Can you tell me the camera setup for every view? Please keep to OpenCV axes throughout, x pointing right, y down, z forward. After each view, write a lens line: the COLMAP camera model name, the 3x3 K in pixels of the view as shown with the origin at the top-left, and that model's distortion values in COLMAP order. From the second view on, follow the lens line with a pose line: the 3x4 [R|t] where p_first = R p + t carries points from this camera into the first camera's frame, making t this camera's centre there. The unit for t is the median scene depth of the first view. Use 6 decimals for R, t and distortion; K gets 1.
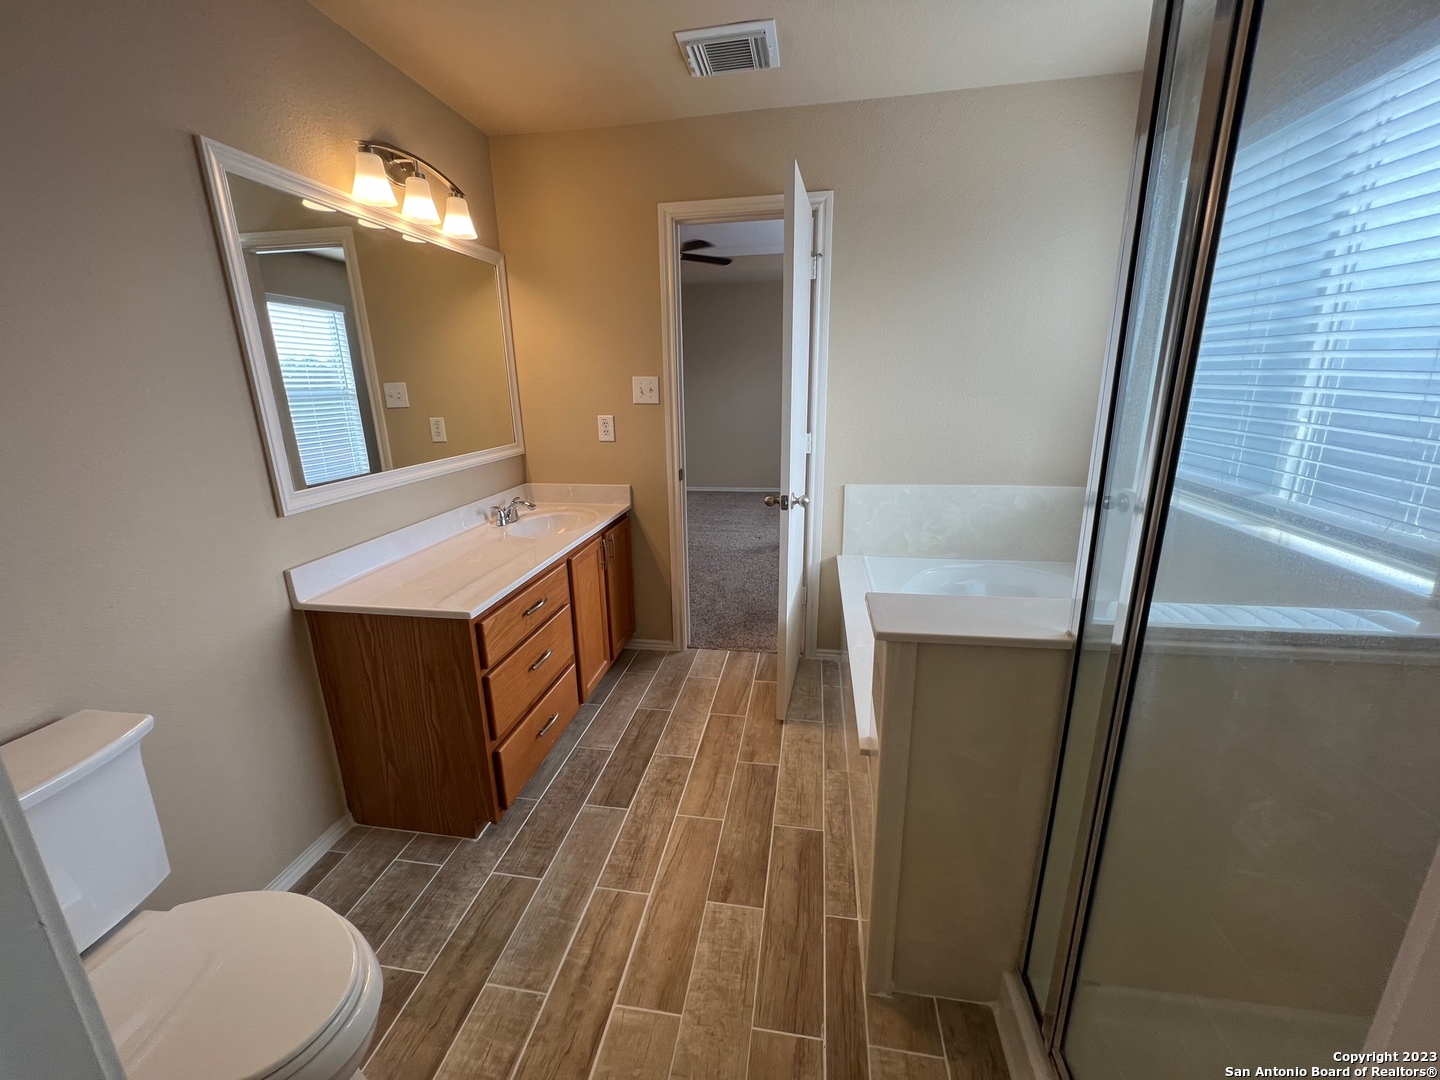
lens RADIAL K [[574.9, 0, 717.7], [0, 574.9, 534.7], [0, 0, 1]] dist [-0.002121, -0.000378]
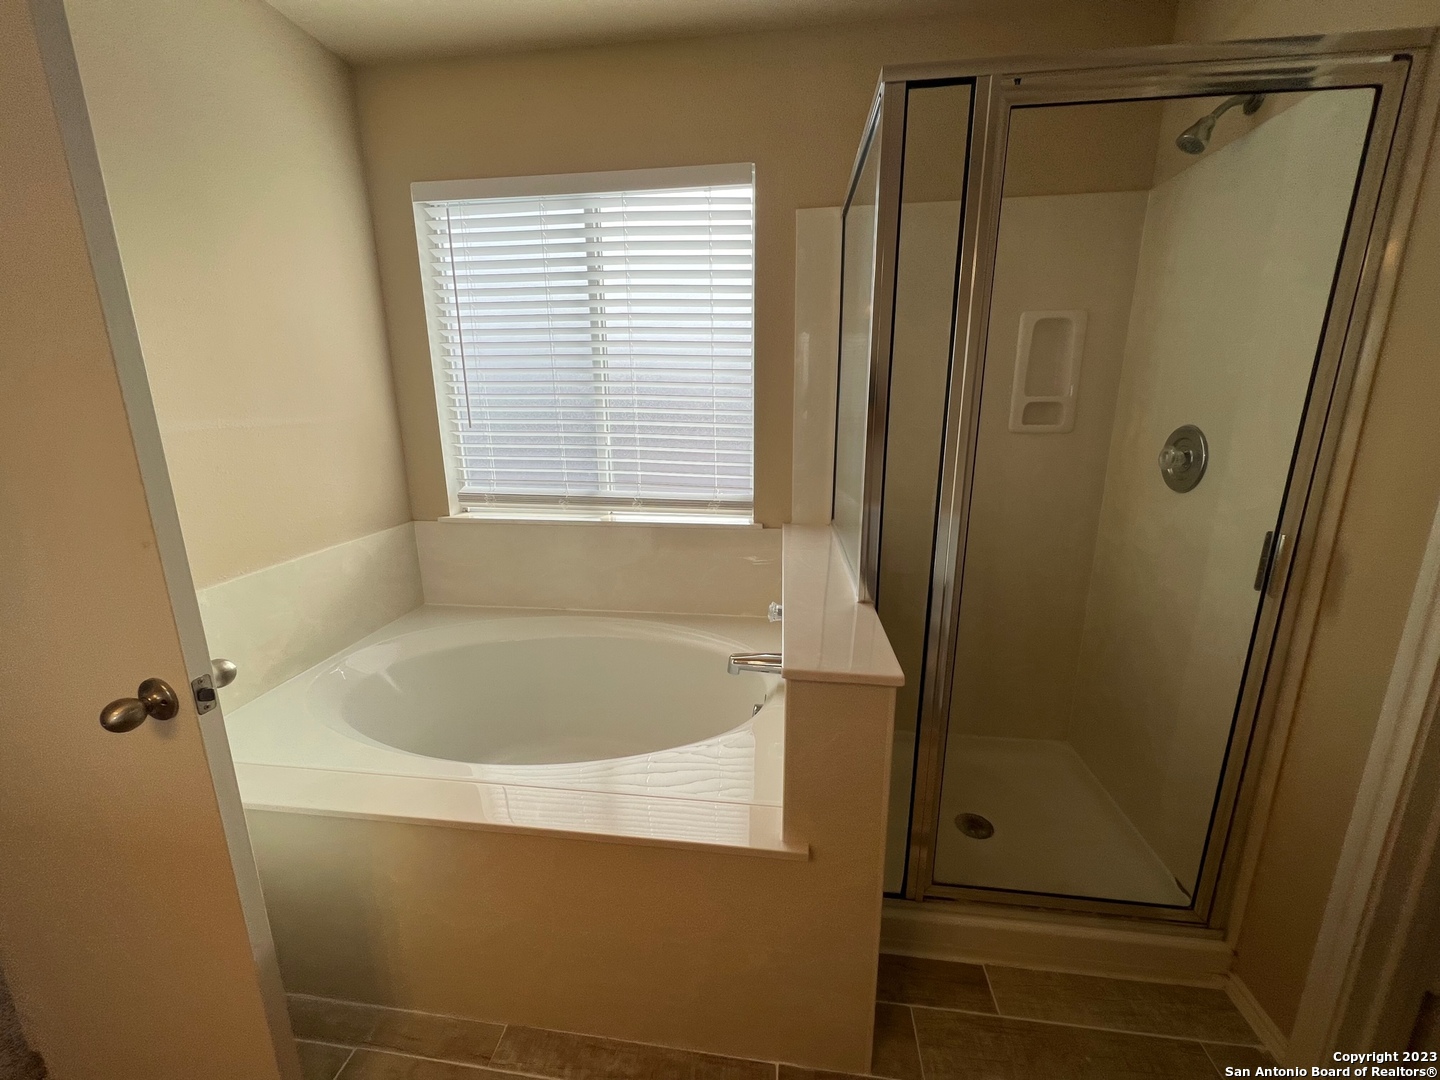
lens RADIAL K [[574.9, 0, 717.7], [0, 574.9, 534.7], [0, 0, 1]] dist [-0.002121, -0.000378]
pose [[-0.055375, -0.214586, 0.975134, -0.317861], [0.250320, 0.942459, 0.221611, -0.188271], [-0.966578, 0.256367, 0.001527, 0.758176]]
